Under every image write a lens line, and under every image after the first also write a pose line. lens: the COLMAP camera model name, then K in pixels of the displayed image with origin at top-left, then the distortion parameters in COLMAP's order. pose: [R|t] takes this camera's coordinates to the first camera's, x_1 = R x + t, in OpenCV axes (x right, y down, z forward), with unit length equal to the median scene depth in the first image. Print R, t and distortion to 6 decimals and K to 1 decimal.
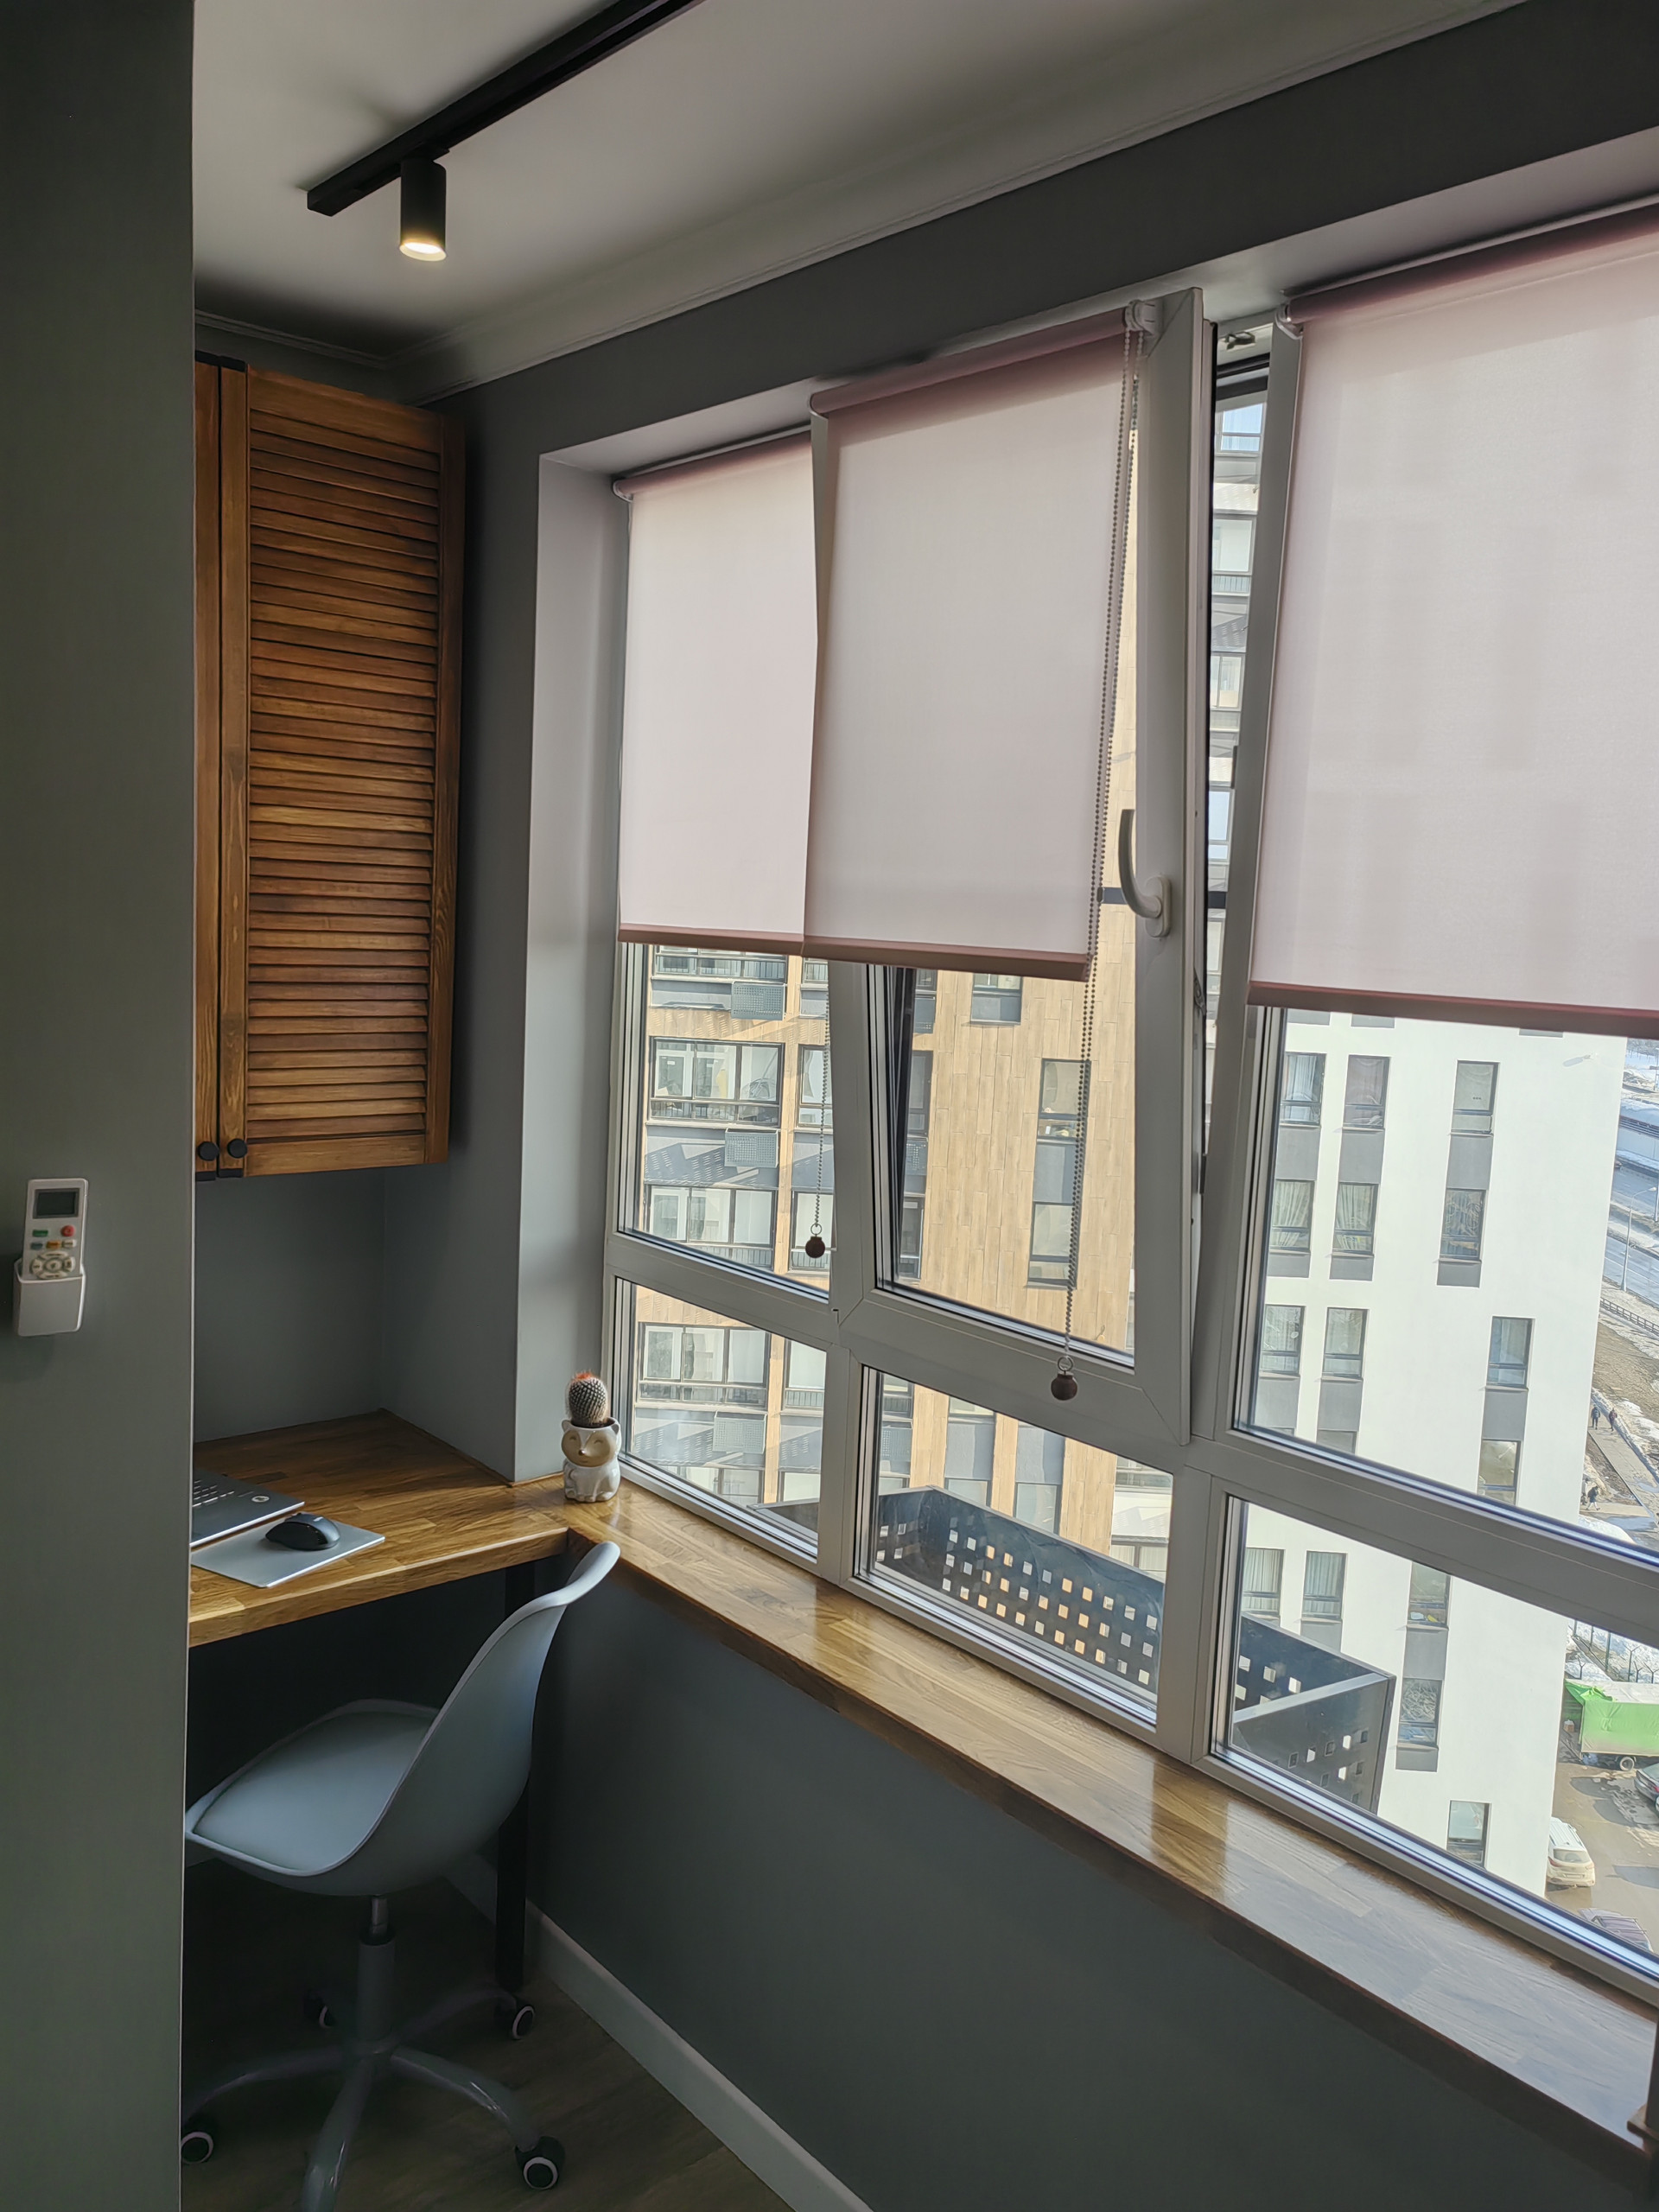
lens RADIAL K [[1730.9, 0, 826.8], [0, 1730.9, 1105.7], [0, 0, 1]] dist [0.031711, -0.000609]
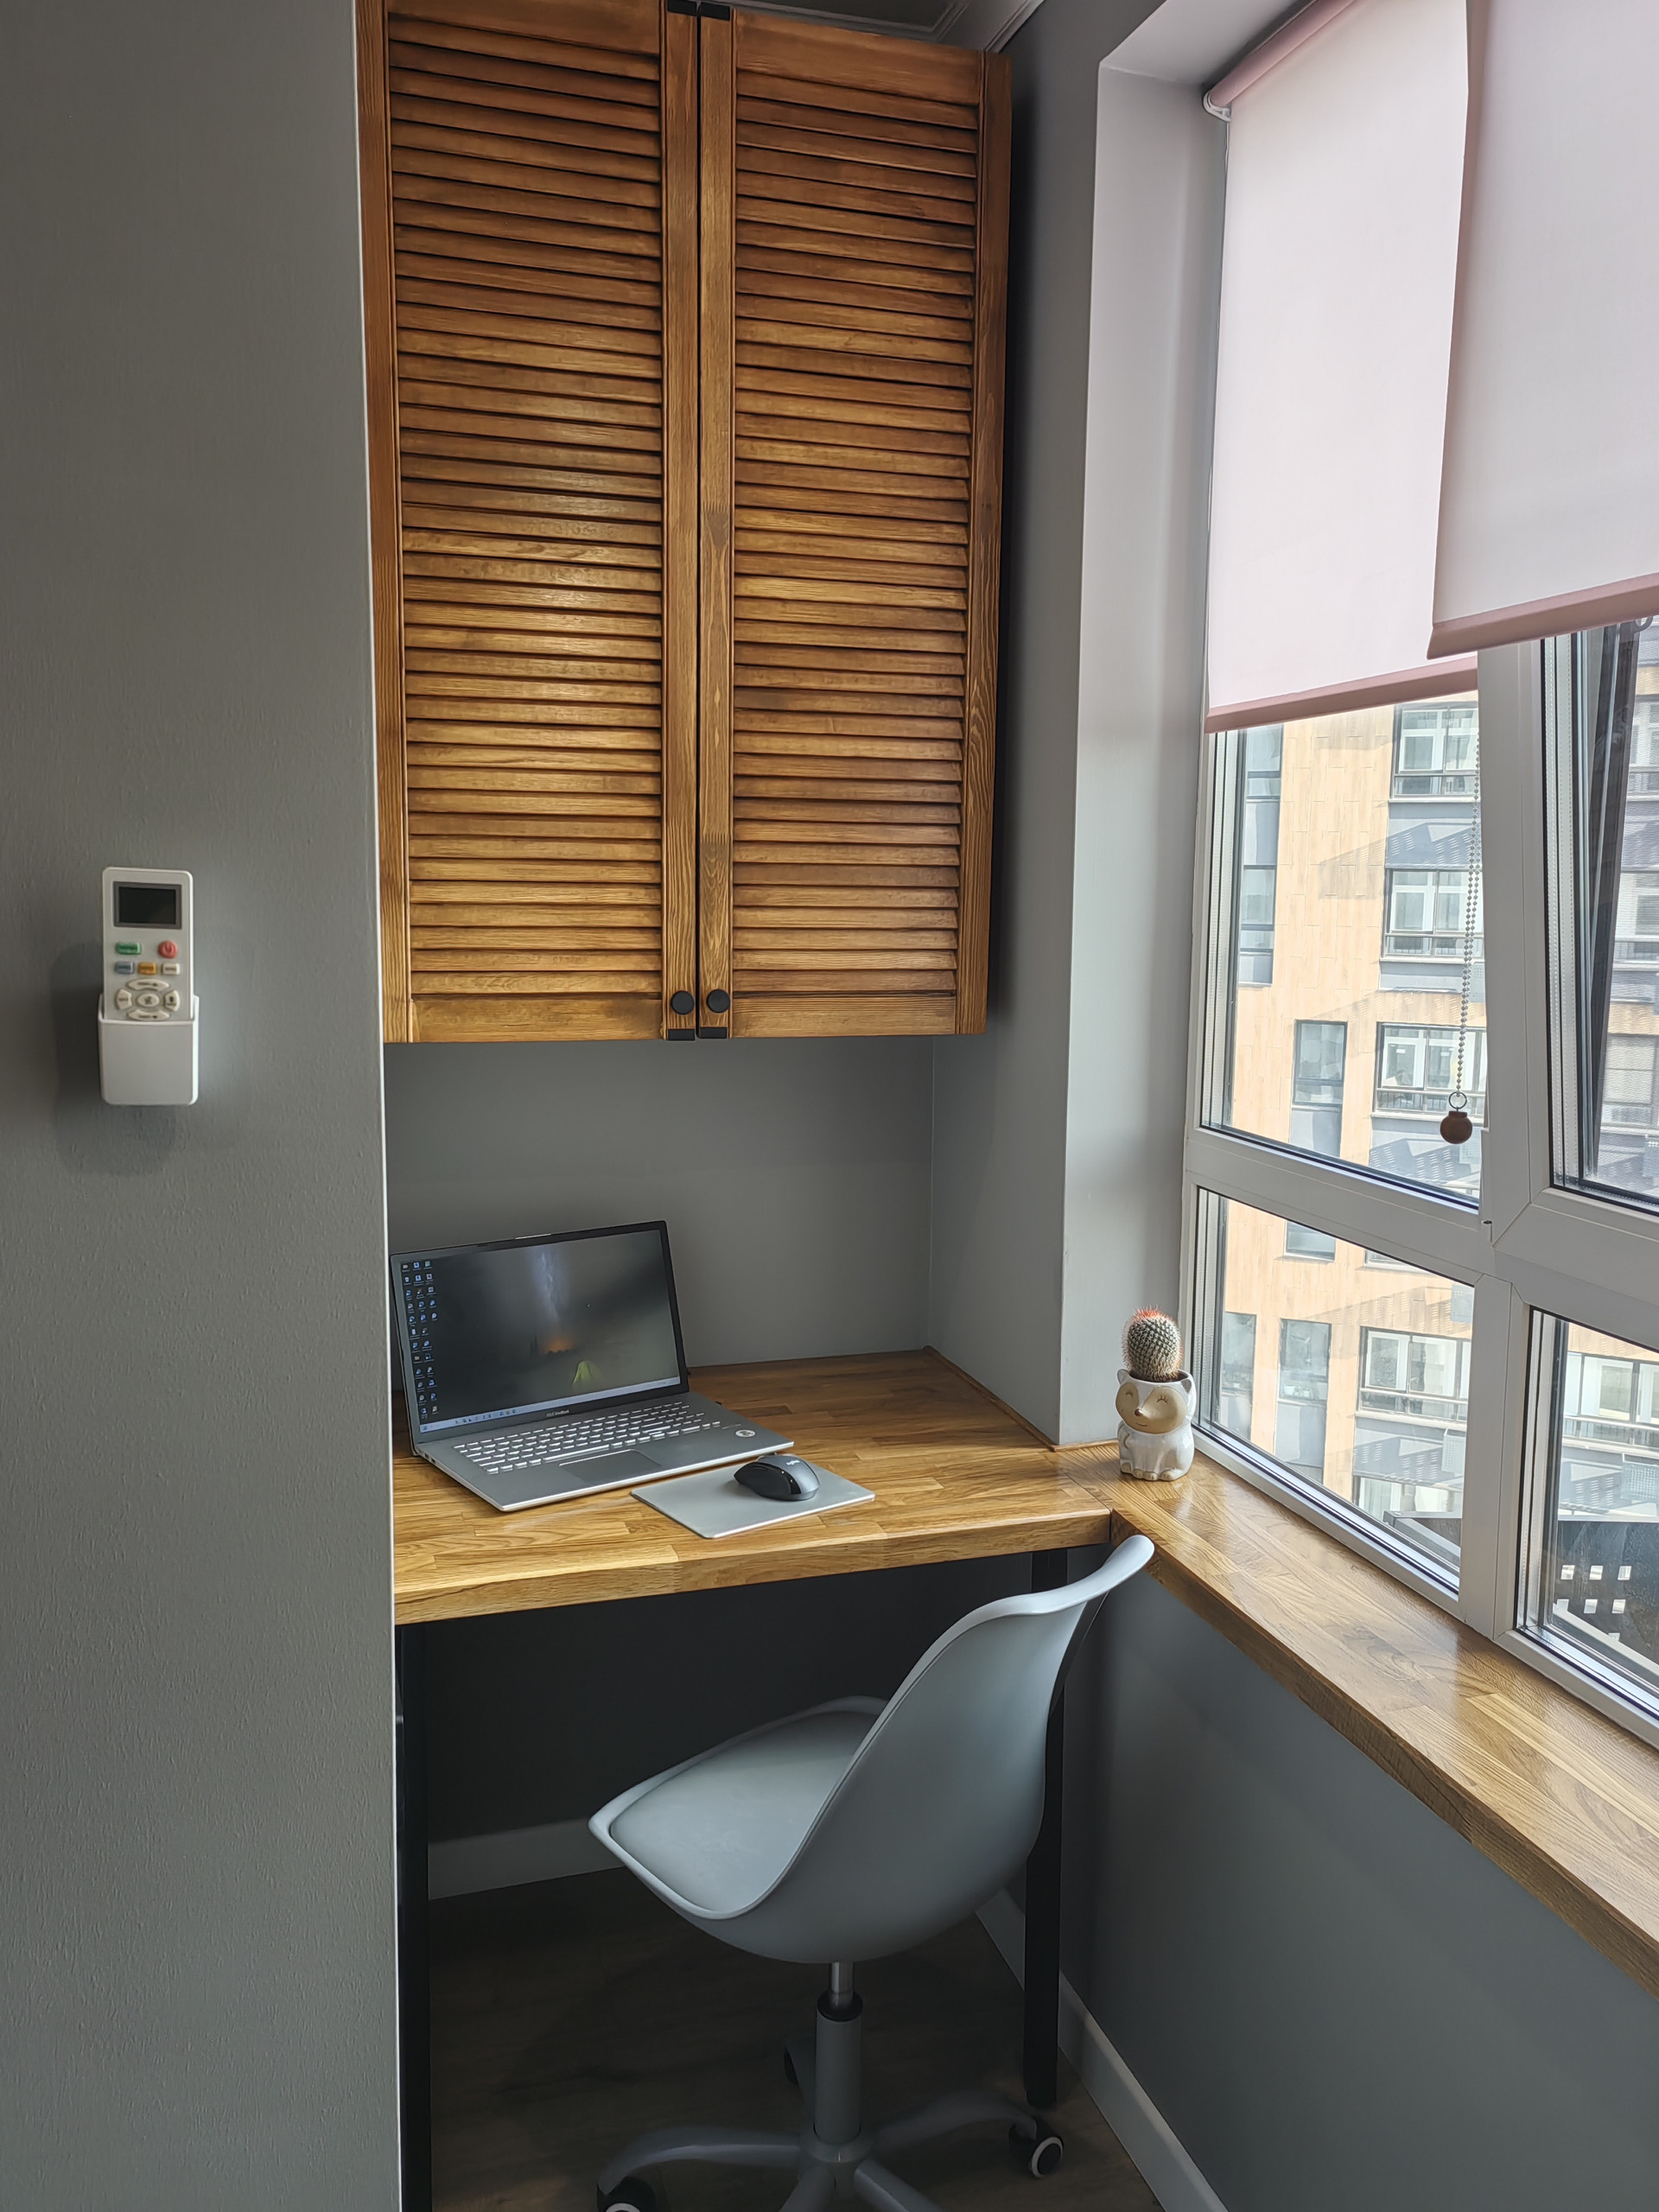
lens RADIAL K [[1730.9, 0, 835.3], [0, 1730.9, 1099.8], [0, 0, 1]] dist [0.031711, -0.000609]
pose [[0.917382, 0.015332, -0.397712, 0.036949], [-0.016187, 0.999868, 0.001207, 0.069449], [0.397679, 0.005331, 0.917509, 0.272575]]
